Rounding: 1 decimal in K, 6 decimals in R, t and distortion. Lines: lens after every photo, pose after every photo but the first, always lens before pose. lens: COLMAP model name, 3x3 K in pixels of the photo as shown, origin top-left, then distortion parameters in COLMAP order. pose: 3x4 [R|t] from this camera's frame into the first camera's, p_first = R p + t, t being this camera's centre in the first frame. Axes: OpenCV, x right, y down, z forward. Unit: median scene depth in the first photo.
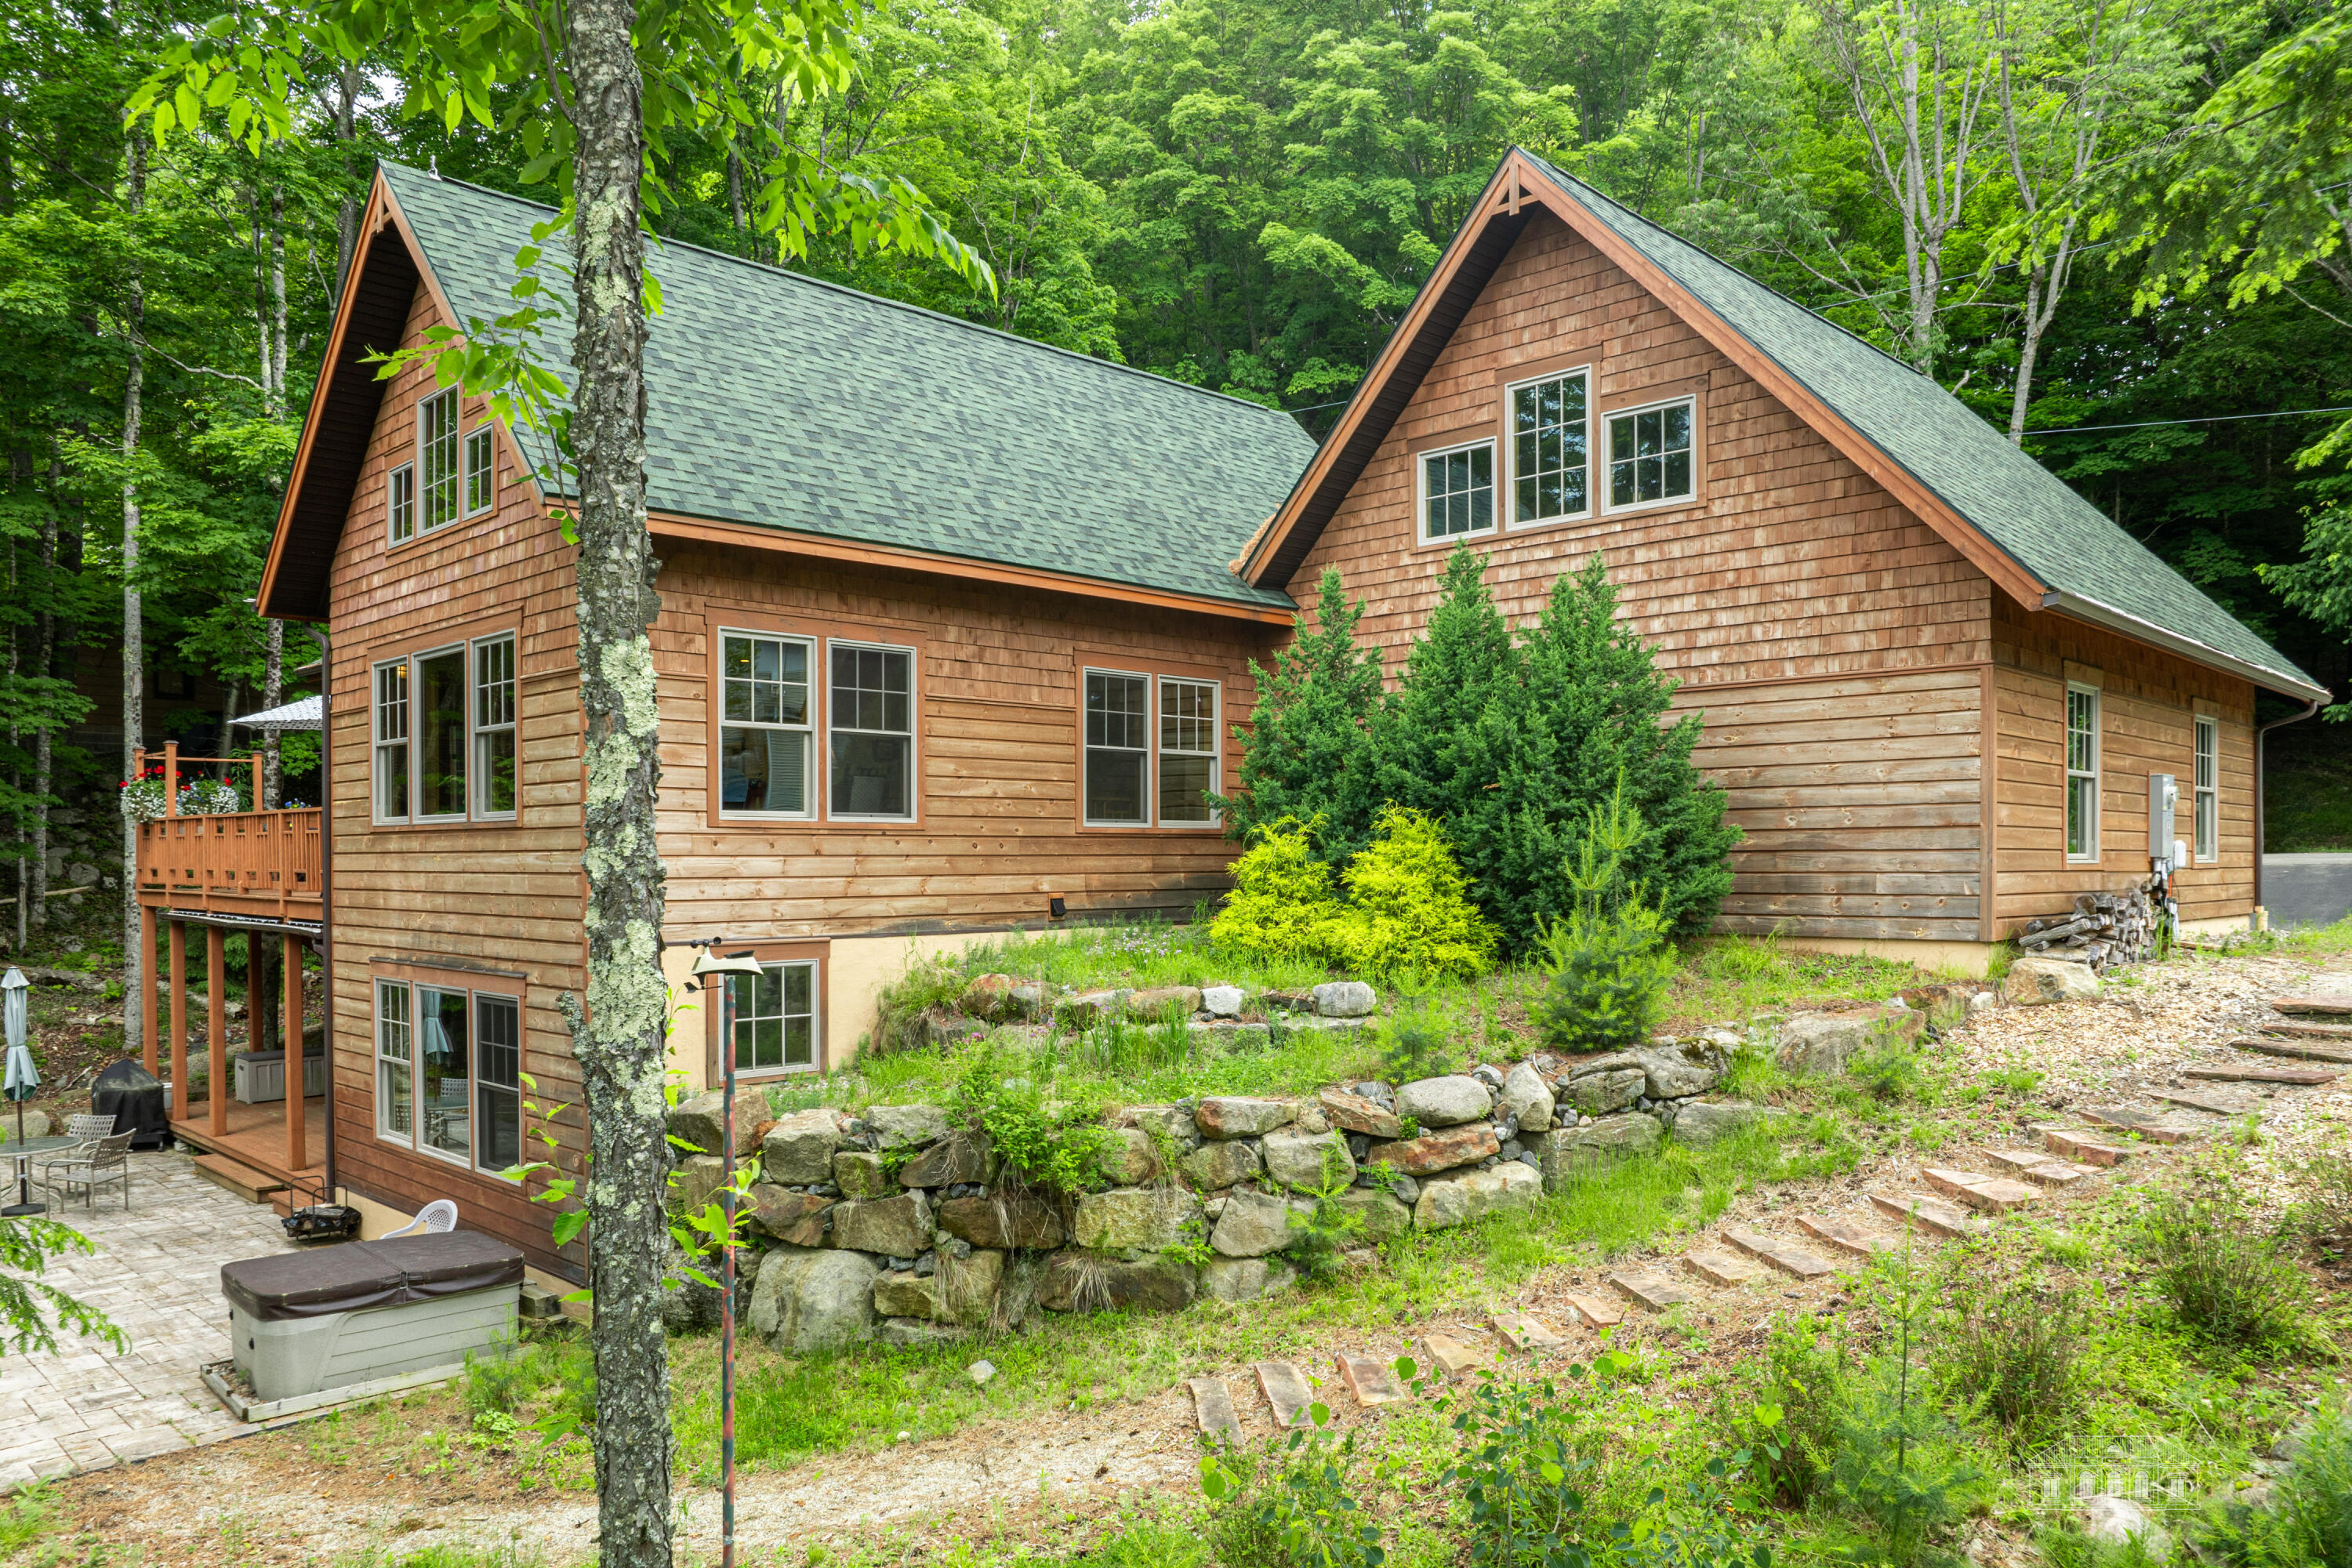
lens RADIAL K [[1649.8, 0, 1169.7], [0, 1649.8, 882.8], [0, 0, 1]] dist [-0.035987, -0.000424]
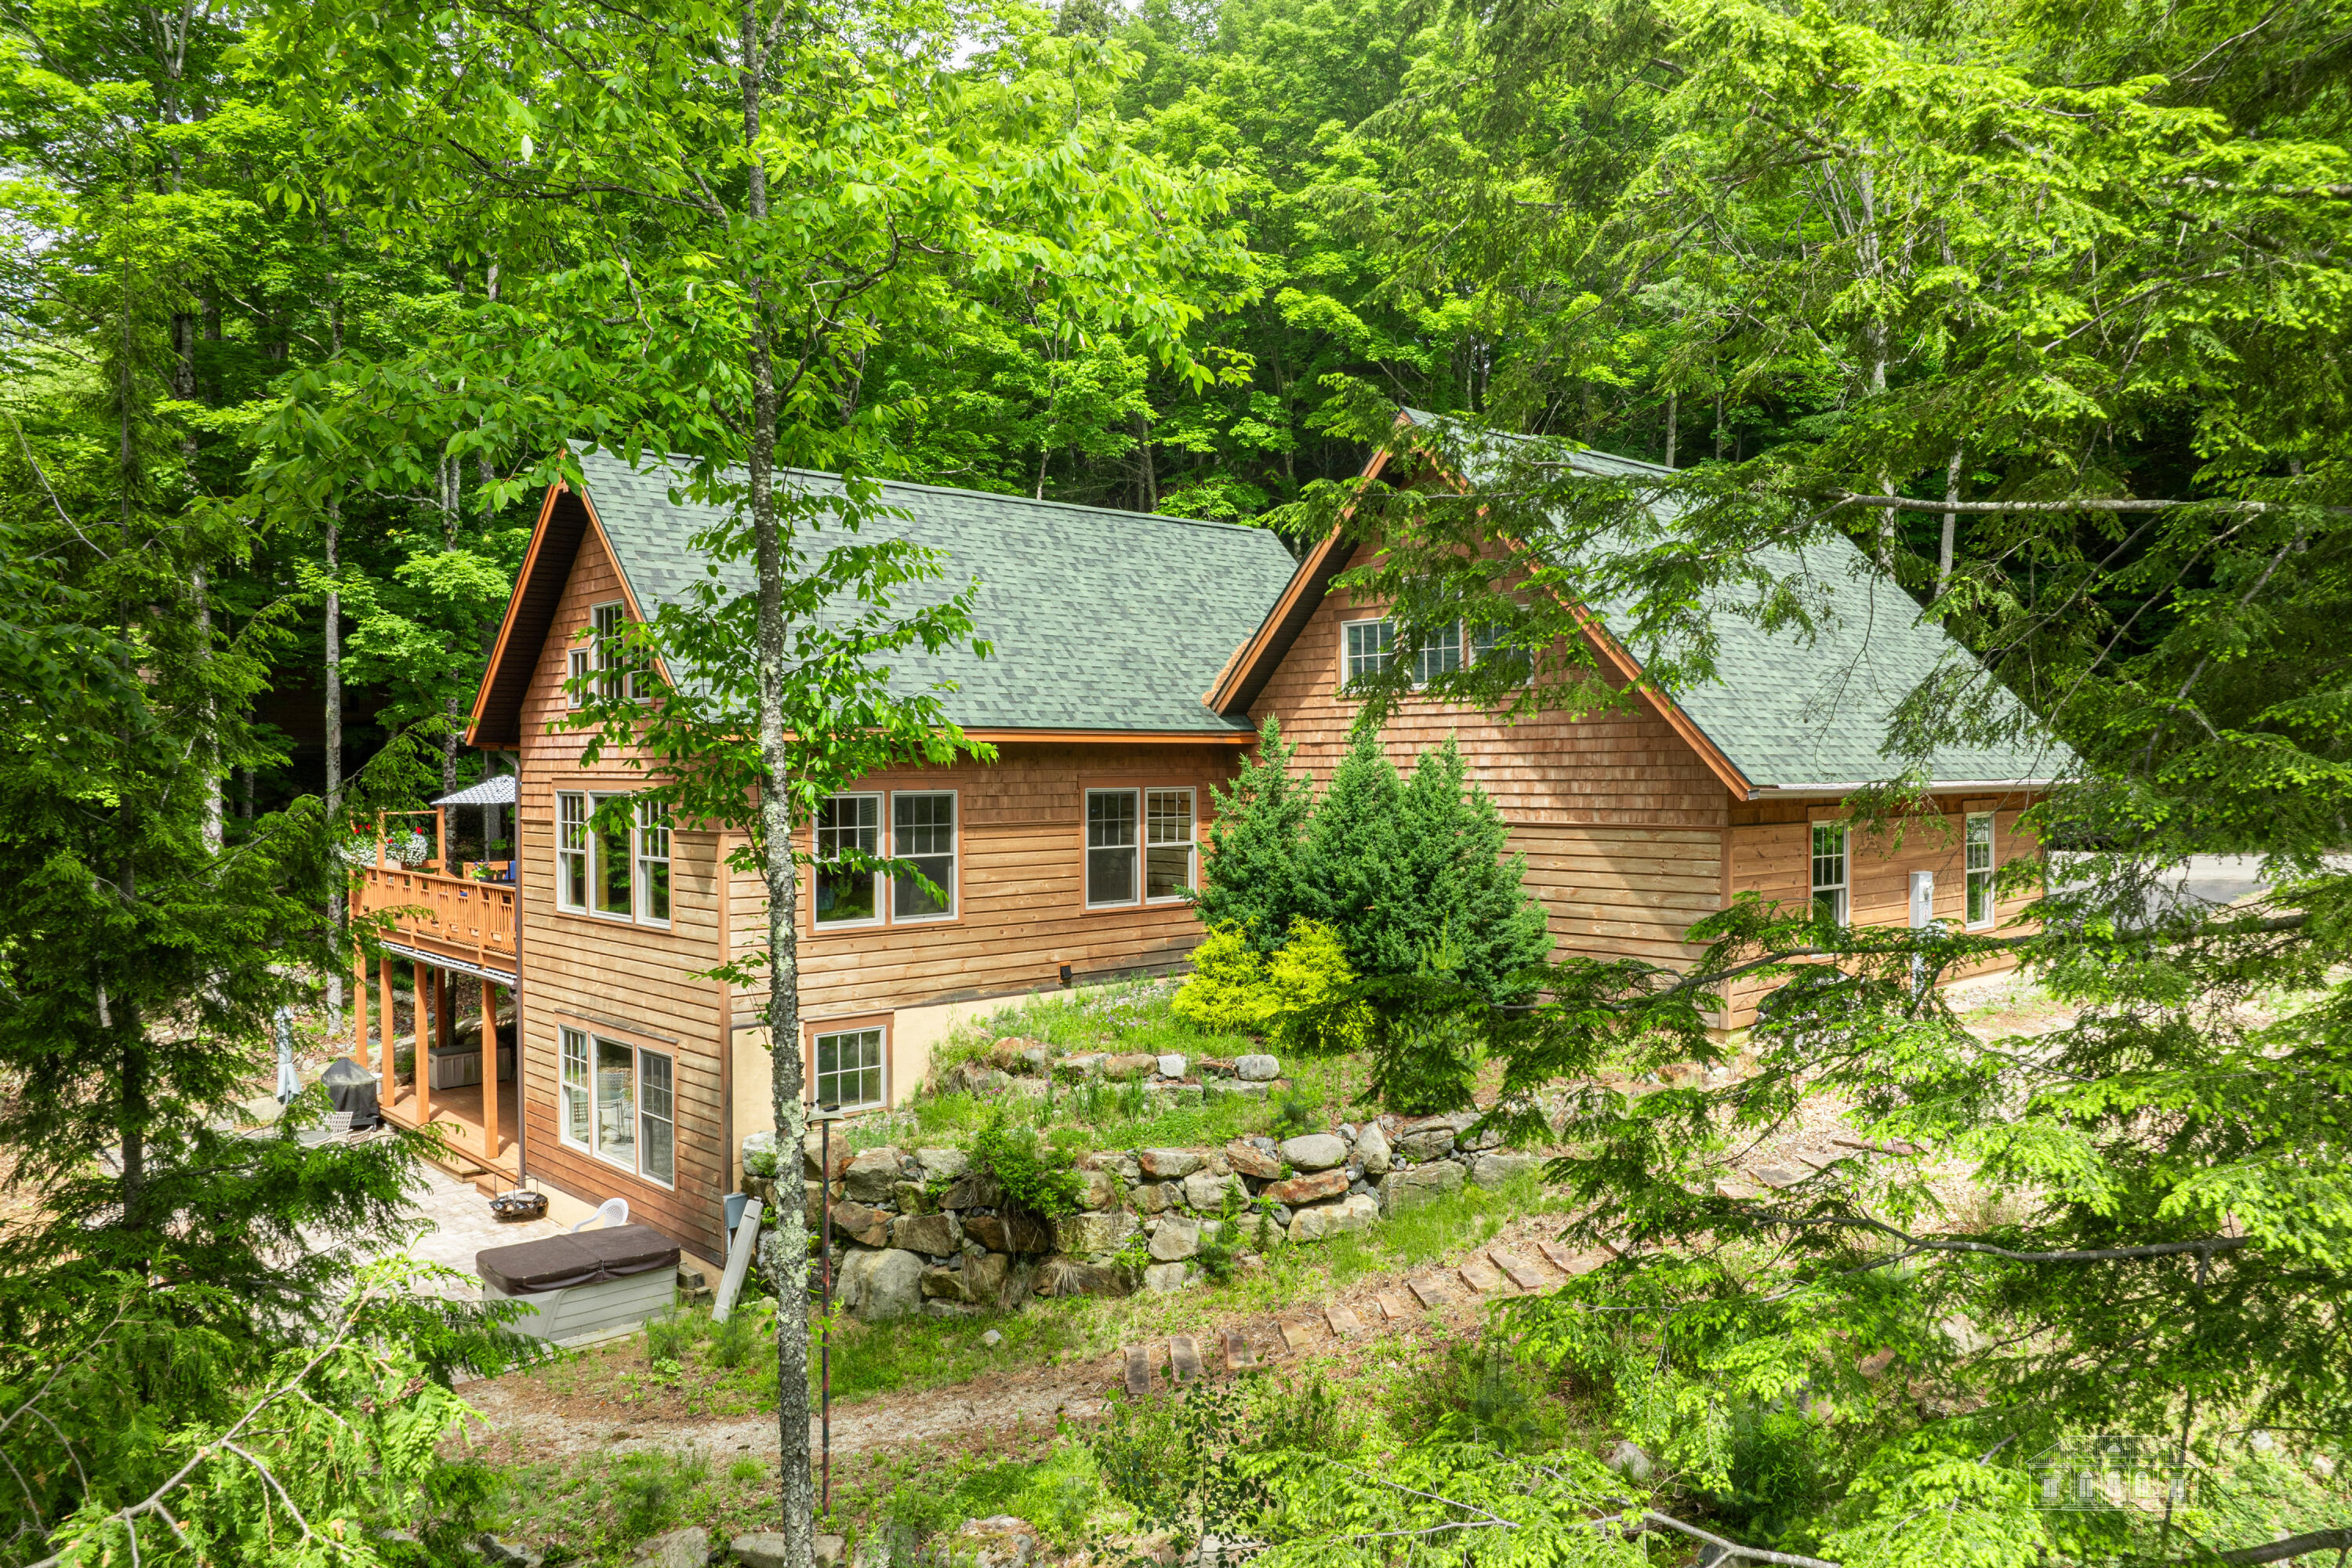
lens RADIAL K [[1650.0, 0, 1176.0], [0, 1650.0, 784.0], [0, 0, 1]] dist [-0.037779, -0.006003]
pose [[0.999030, -0.001345, -0.044011, 0.095068], [0.001232, 0.999996, -0.002601, -0.160013], [0.044014, 0.002544, 0.999028, -0.384010]]
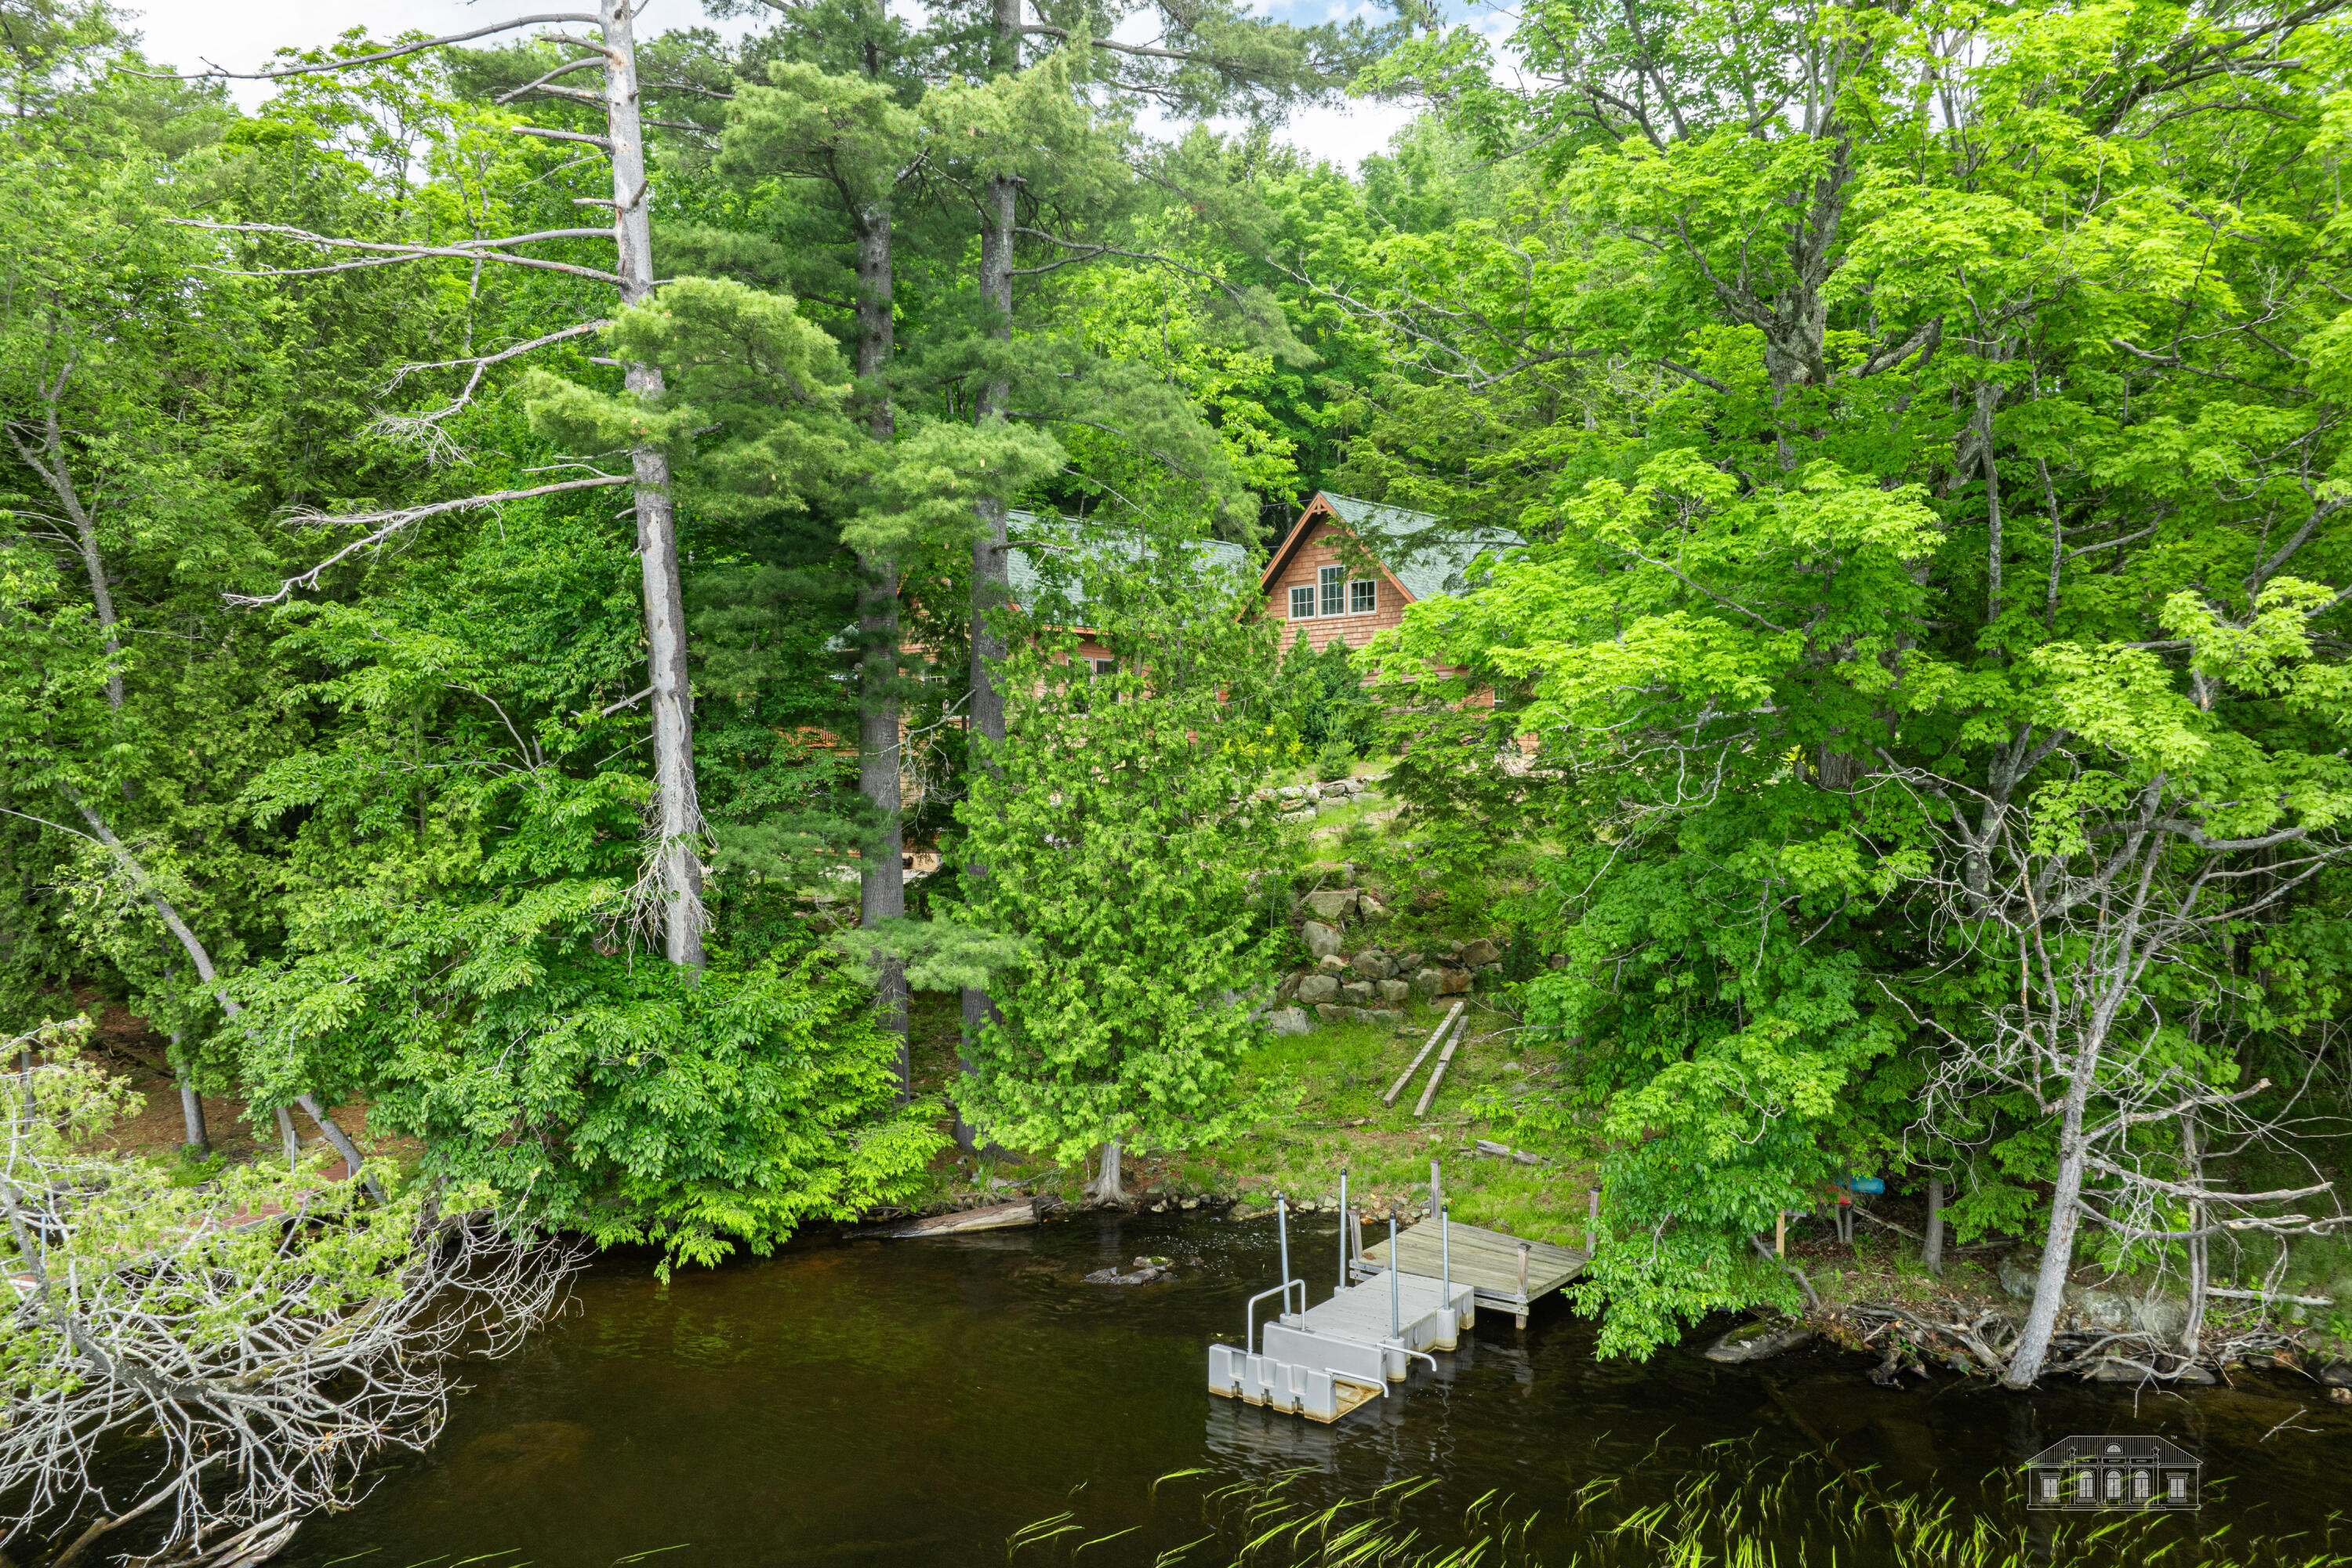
lens RADIAL K [[1650.0, 0, 1176.0], [0, 1650.0, 784.0], [0, 0, 1]] dist [-0.037779, -0.006003]
pose [[0.998952, -0.000310, 0.045762, -0.211179], [0.000792, 0.999944, -0.010522, 0.128751], [-0.045756, 0.010547, 0.998897, -2.230043]]
